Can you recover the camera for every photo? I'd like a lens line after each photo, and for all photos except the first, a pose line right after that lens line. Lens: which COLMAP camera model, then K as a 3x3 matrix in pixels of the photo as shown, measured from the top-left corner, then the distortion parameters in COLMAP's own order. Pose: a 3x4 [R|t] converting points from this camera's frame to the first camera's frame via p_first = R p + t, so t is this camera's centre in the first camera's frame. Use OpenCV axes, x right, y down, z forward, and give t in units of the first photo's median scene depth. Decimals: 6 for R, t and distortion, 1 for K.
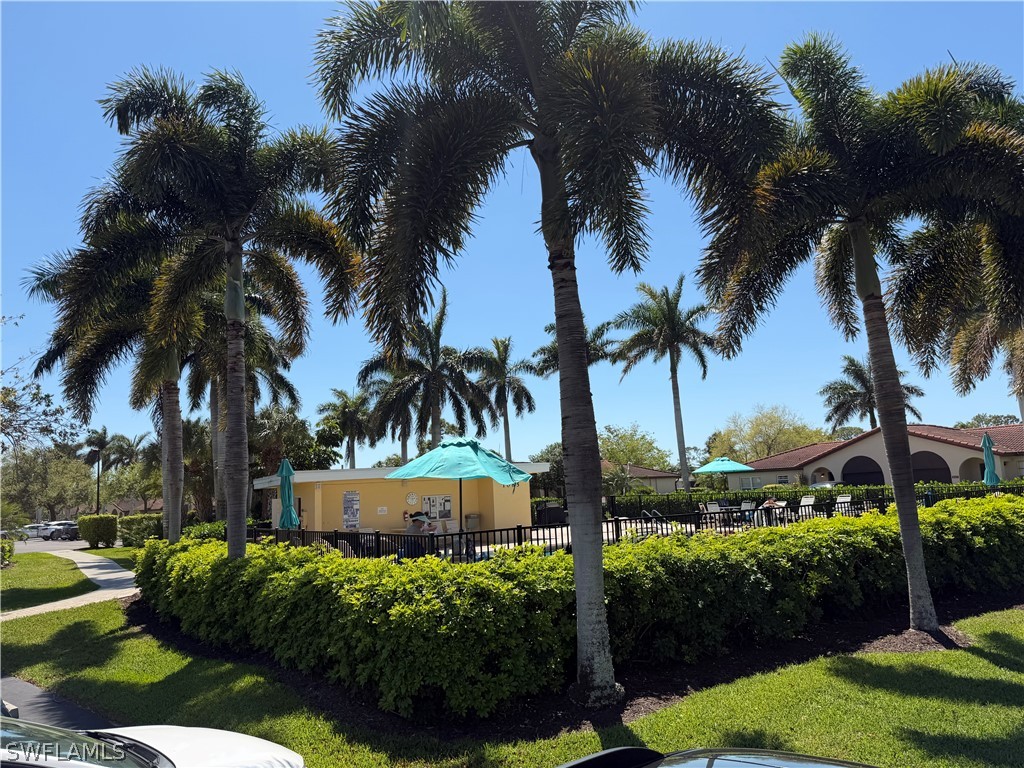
lens RADIAL K [[715.2, 0, 511.1], [0, 715.2, 396.1], [0, 0, 1]] dist [0.072827, -0.094821]
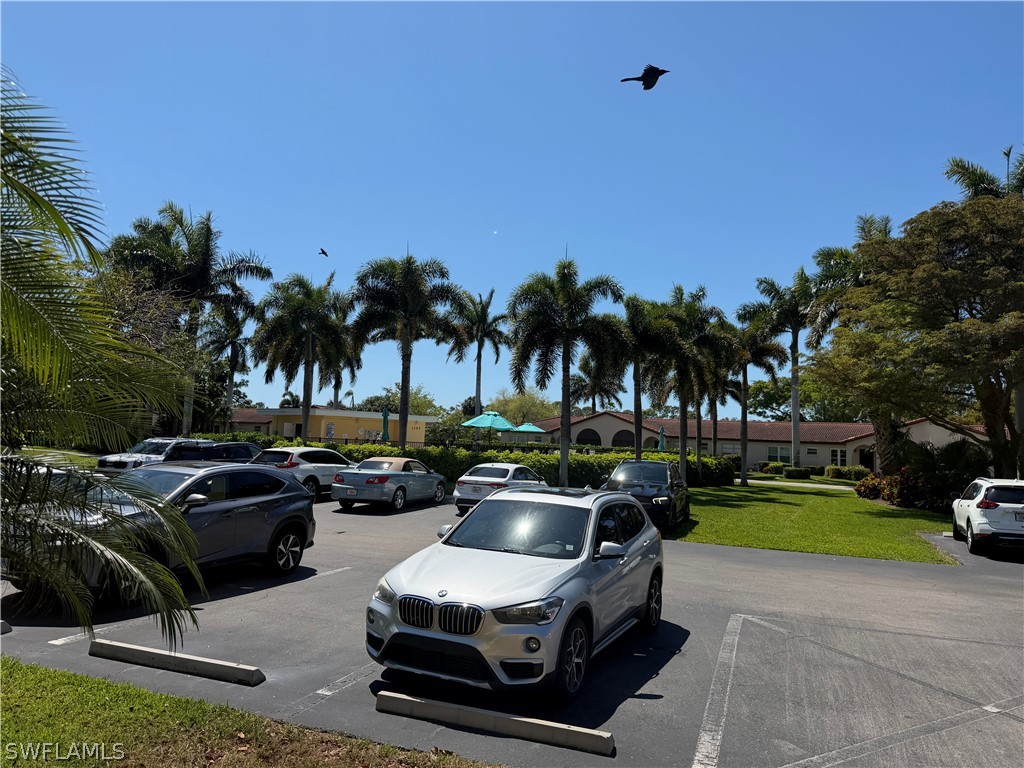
lens RADIAL K [[715.2, 0, 511.1], [0, 715.2, 396.1], [0, 0, 1]] dist [0.072827, -0.094821]
pose [[0.922617, 0.113812, 0.368545, -0.220269], [-0.138366, 0.989540, 0.040802, -0.025266], [-0.360046, -0.088639, 0.928714, -0.322709]]
